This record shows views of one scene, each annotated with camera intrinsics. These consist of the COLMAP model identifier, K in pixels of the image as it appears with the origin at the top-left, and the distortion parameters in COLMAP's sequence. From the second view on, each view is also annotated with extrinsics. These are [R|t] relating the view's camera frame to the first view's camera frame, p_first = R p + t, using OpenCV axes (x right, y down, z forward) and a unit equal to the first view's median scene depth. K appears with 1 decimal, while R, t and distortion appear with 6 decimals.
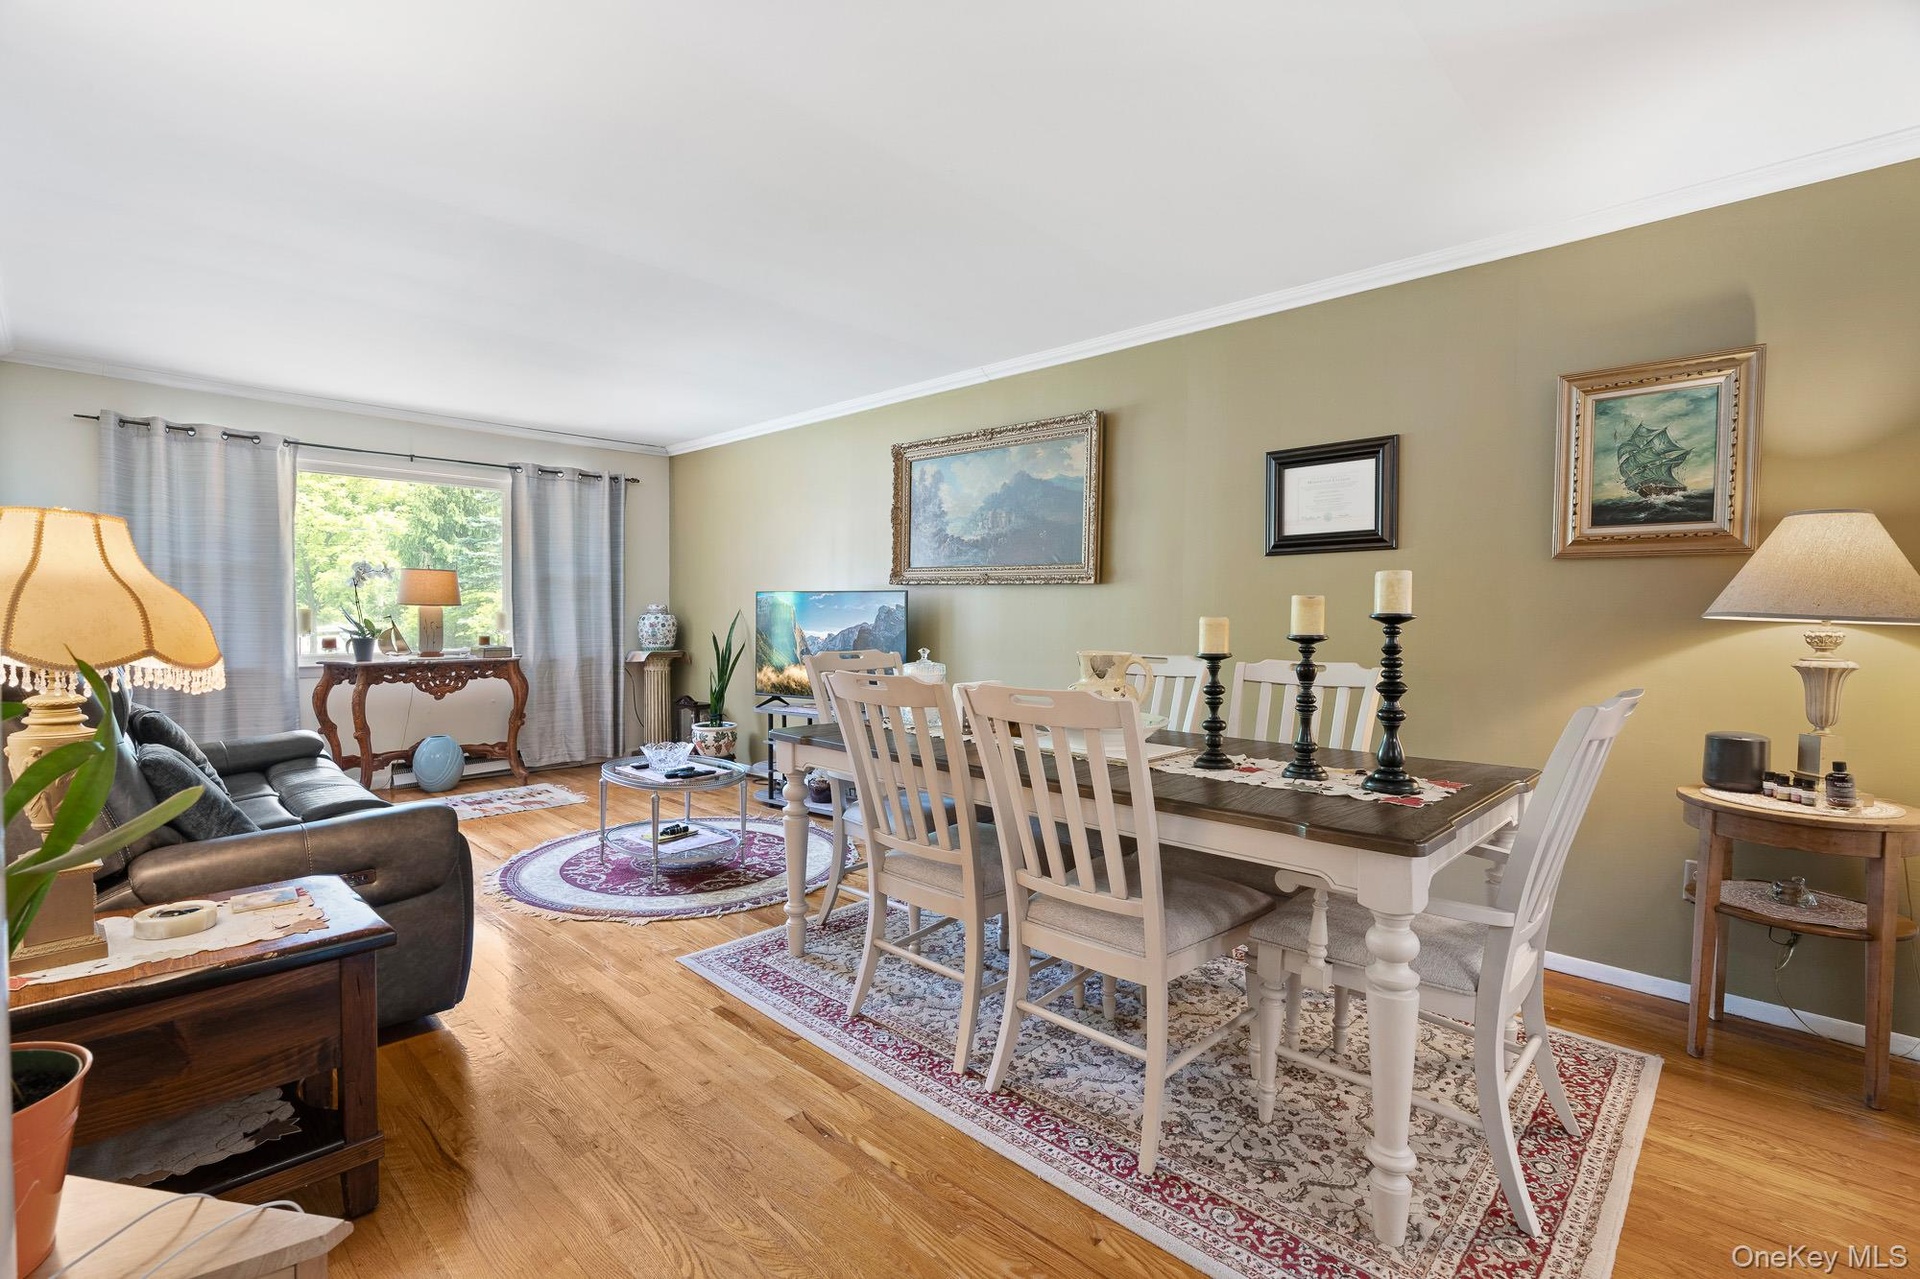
lens RADIAL K [[882.3, 0, 964.2], [0, 882.3, 630.7], [0, 0, 1]] dist [-0.007706, 0.002274]
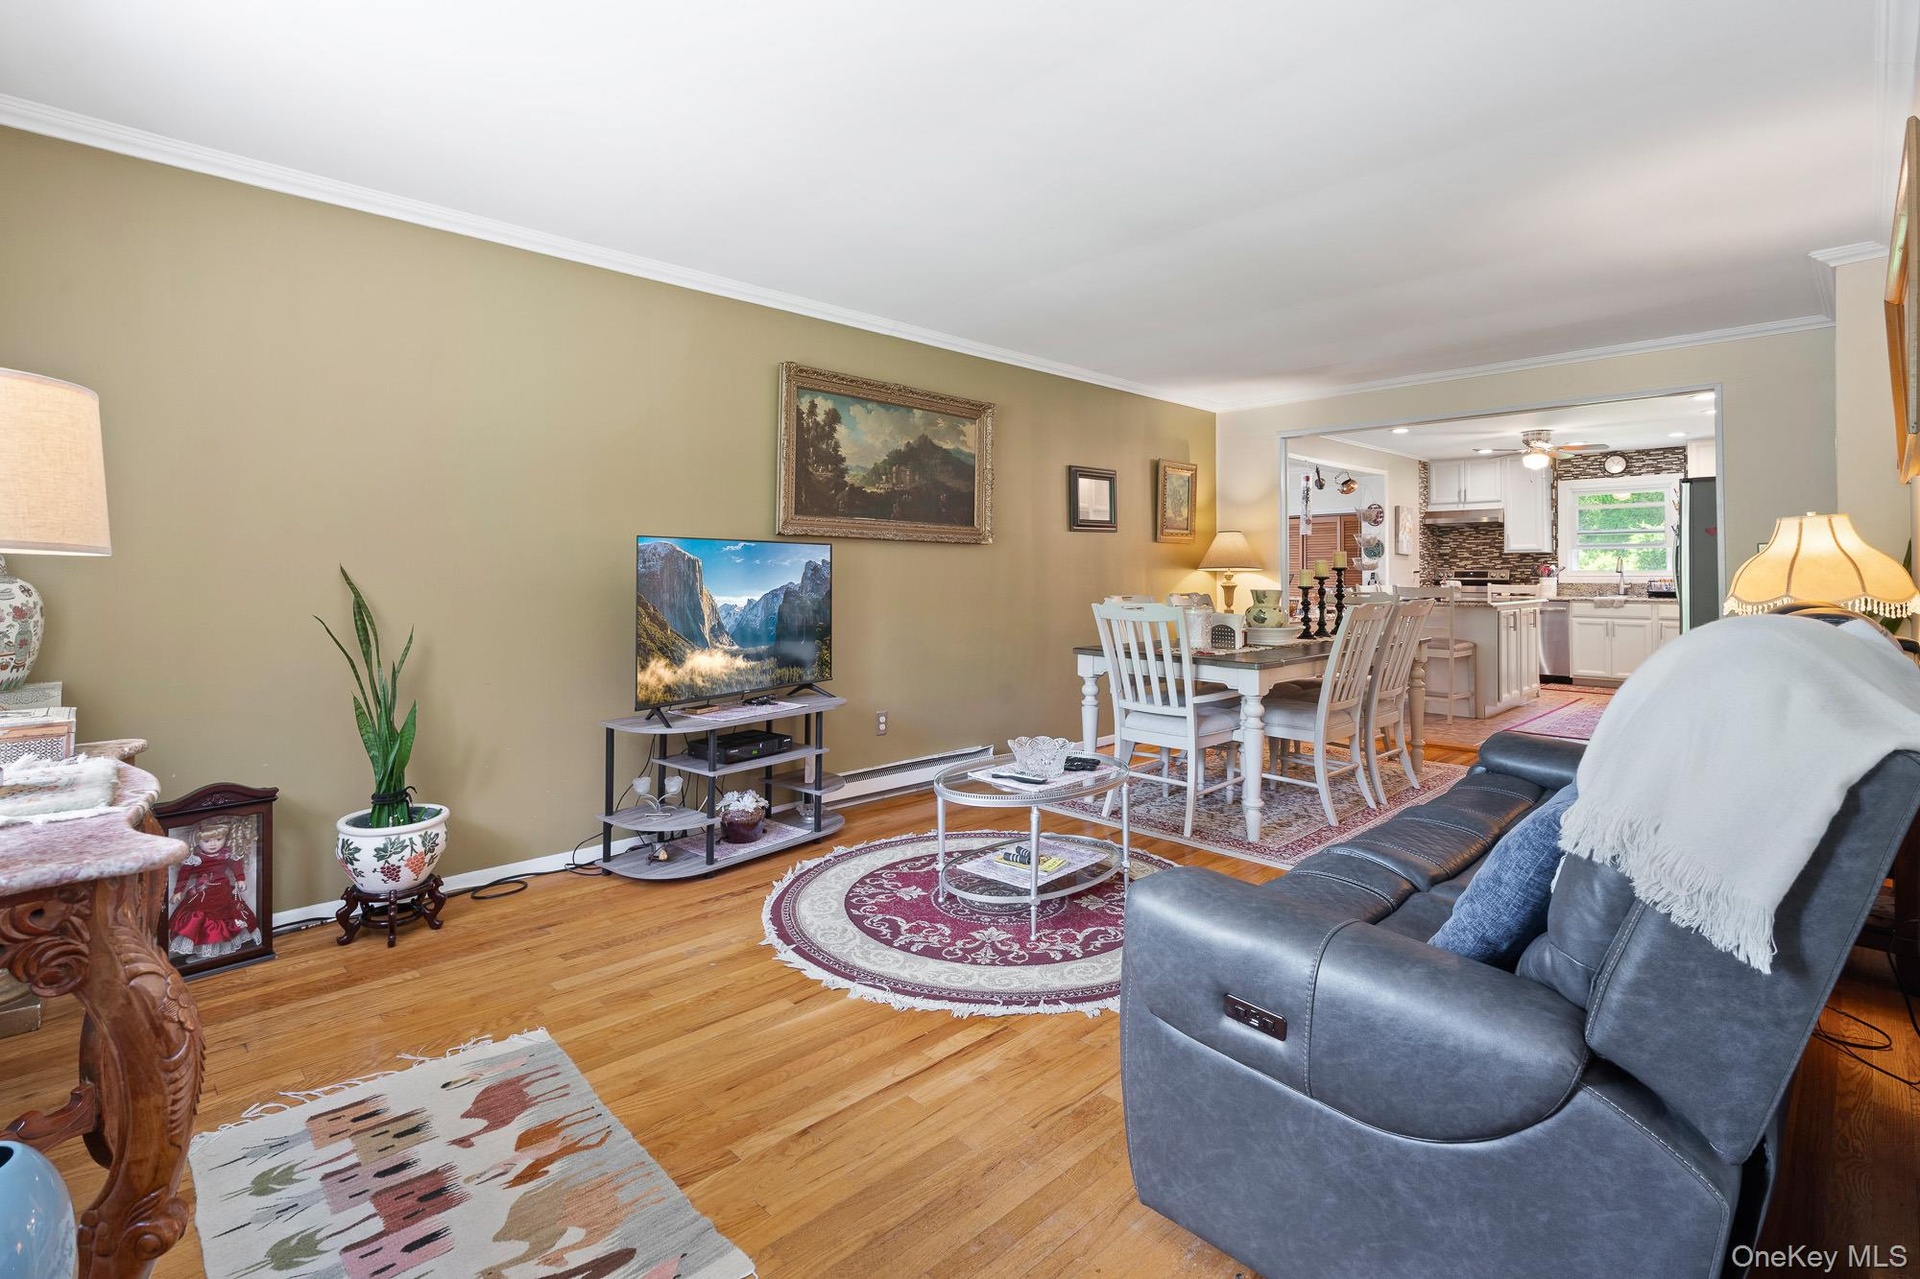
lens RADIAL K [[882.3, 0, 929.6], [0, 882.3, 569.9], [0, 0, 1]] dist [-0.007706, 0.002274]
pose [[0.045614, 0.000876, 0.998959, -0.934191], [0.033426, 0.999438, -0.002403, -0.014923], [-0.998400, 0.033501, 0.045559, 0.893451]]
